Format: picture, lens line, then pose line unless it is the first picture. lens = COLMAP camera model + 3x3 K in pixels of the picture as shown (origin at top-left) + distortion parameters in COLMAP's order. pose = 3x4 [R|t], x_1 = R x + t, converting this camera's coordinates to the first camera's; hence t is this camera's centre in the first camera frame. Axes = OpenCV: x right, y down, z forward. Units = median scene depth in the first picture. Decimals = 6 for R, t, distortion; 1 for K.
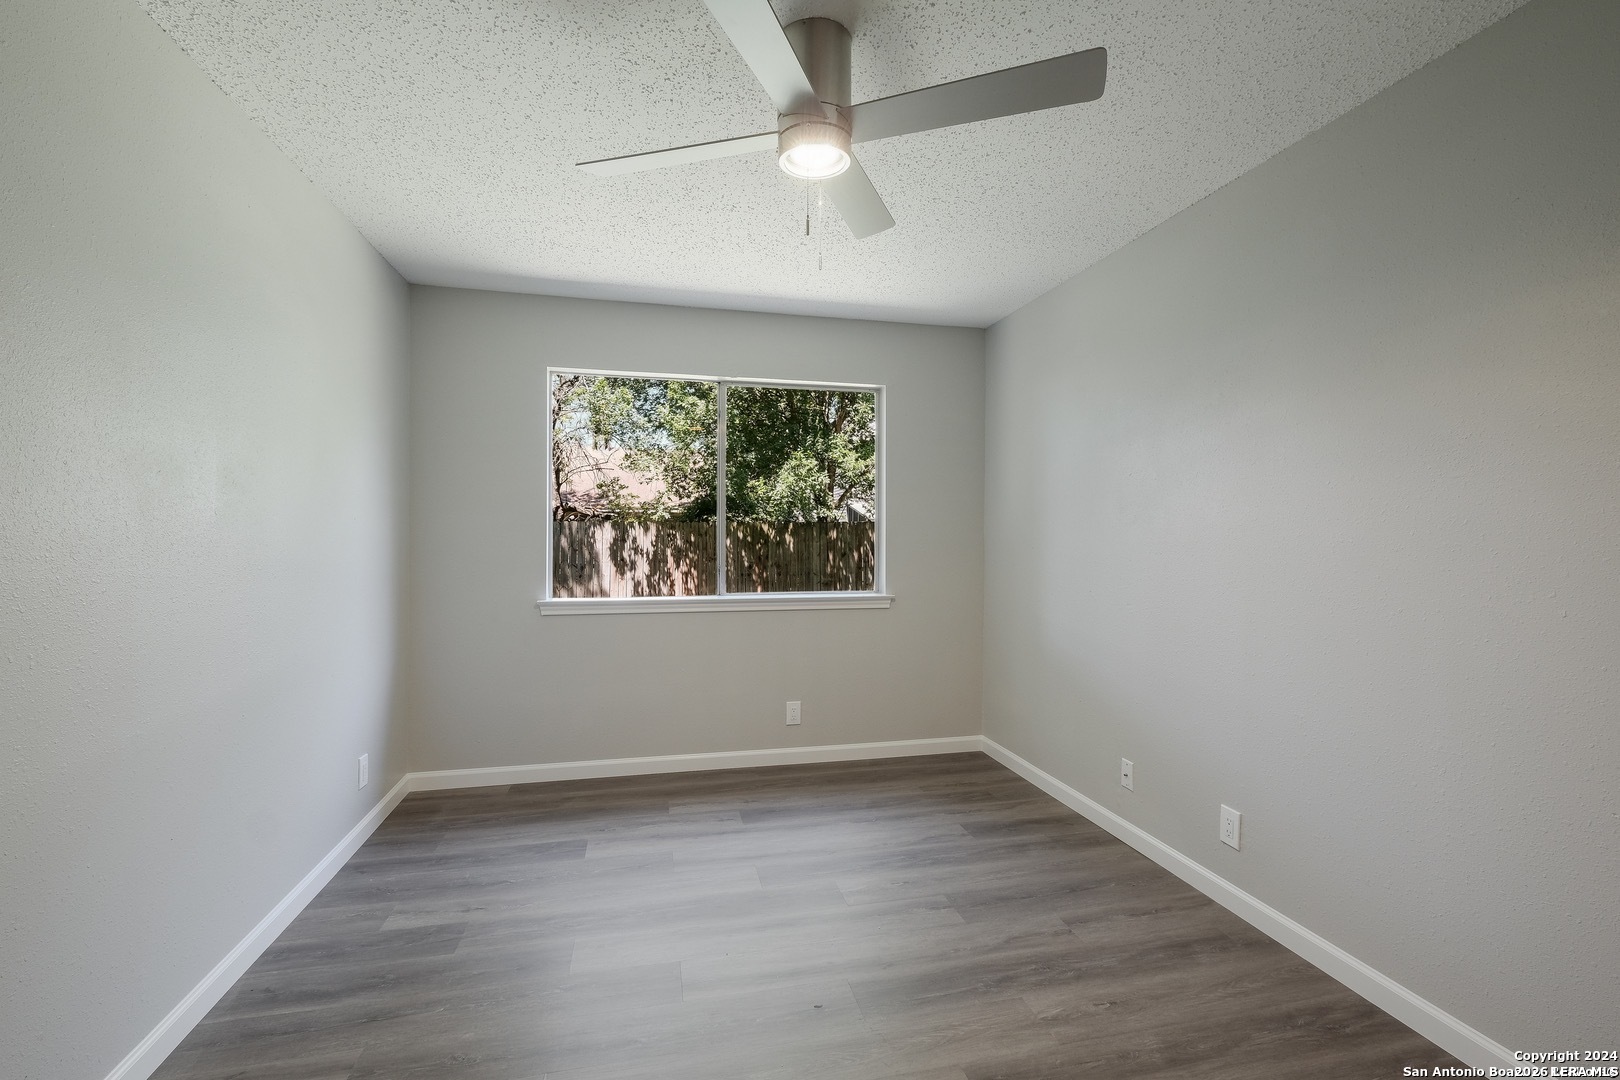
lens RADIAL K [[700.8, 0, 801.6], [0, 700.8, 536.8], [0, 0, 1]] dist [-0.000571, -0.000861]
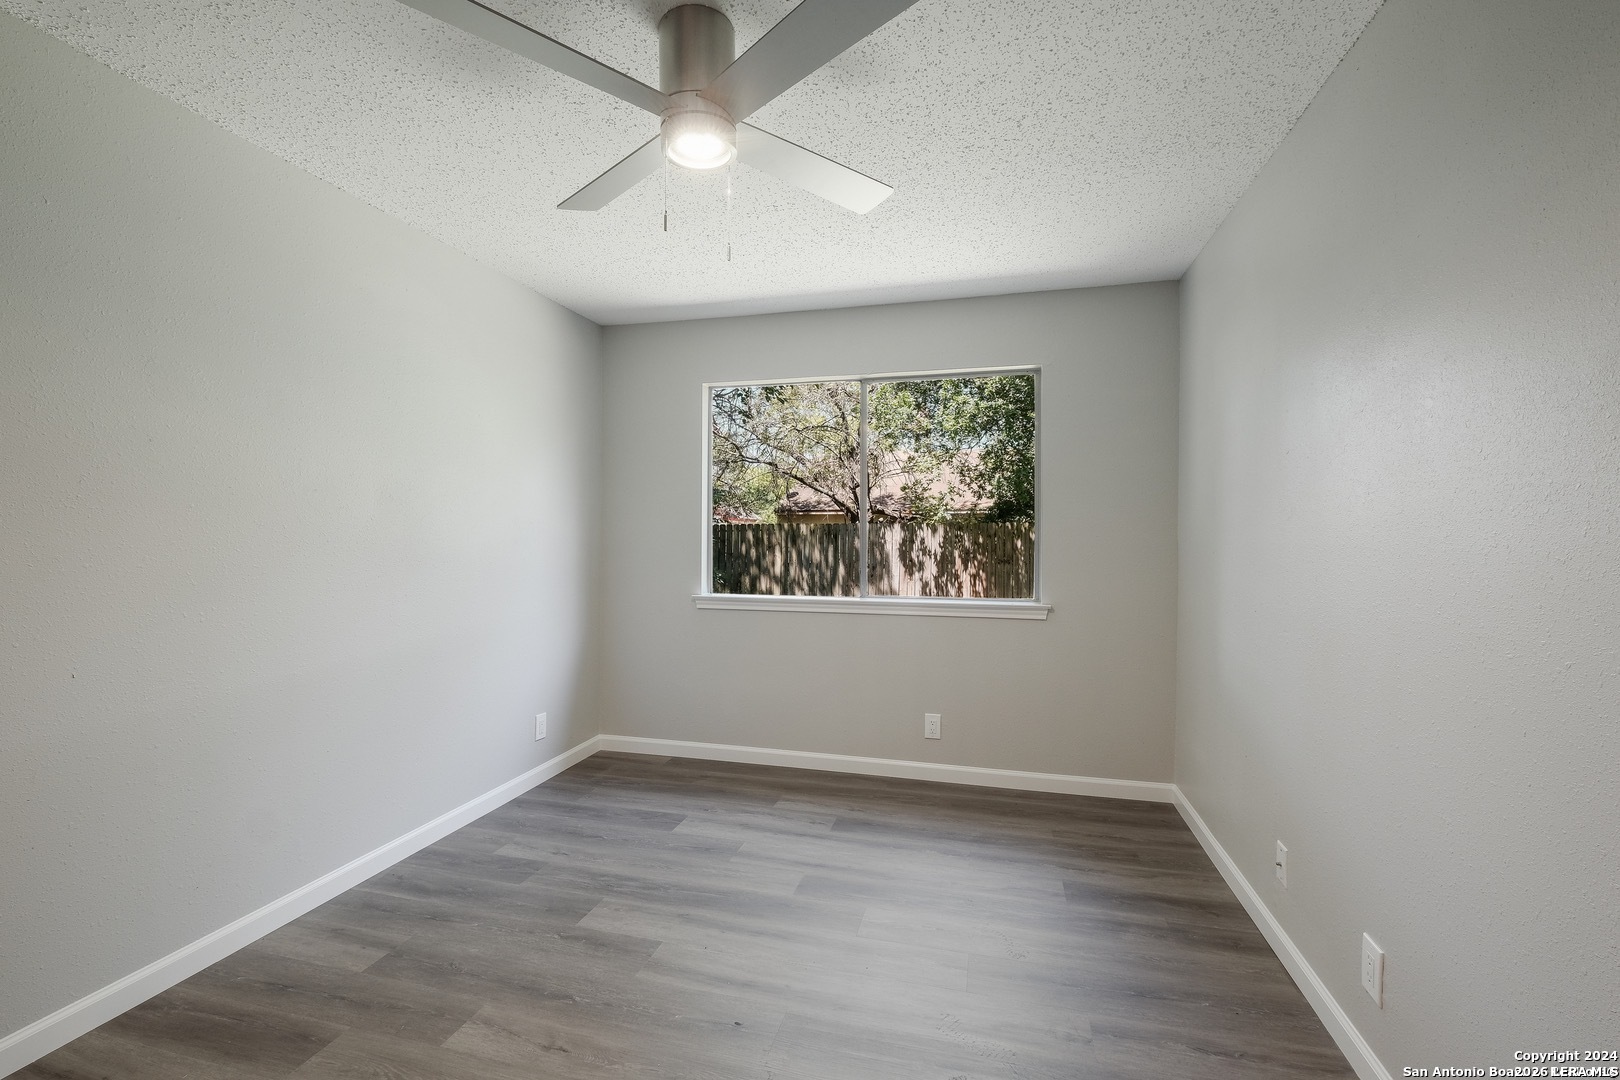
lens RADIAL K [[700.8, 0, 800.0], [0, 700.8, 538.5], [0, 0, 1]] dist [-0.000571, -0.000861]
pose [[0.884256, 0.002576, -0.466996, 0.299098], [-0.002432, 0.999997, 0.000910, 0.000442], [0.466996, 0.000331, 0.884259, 0.100622]]
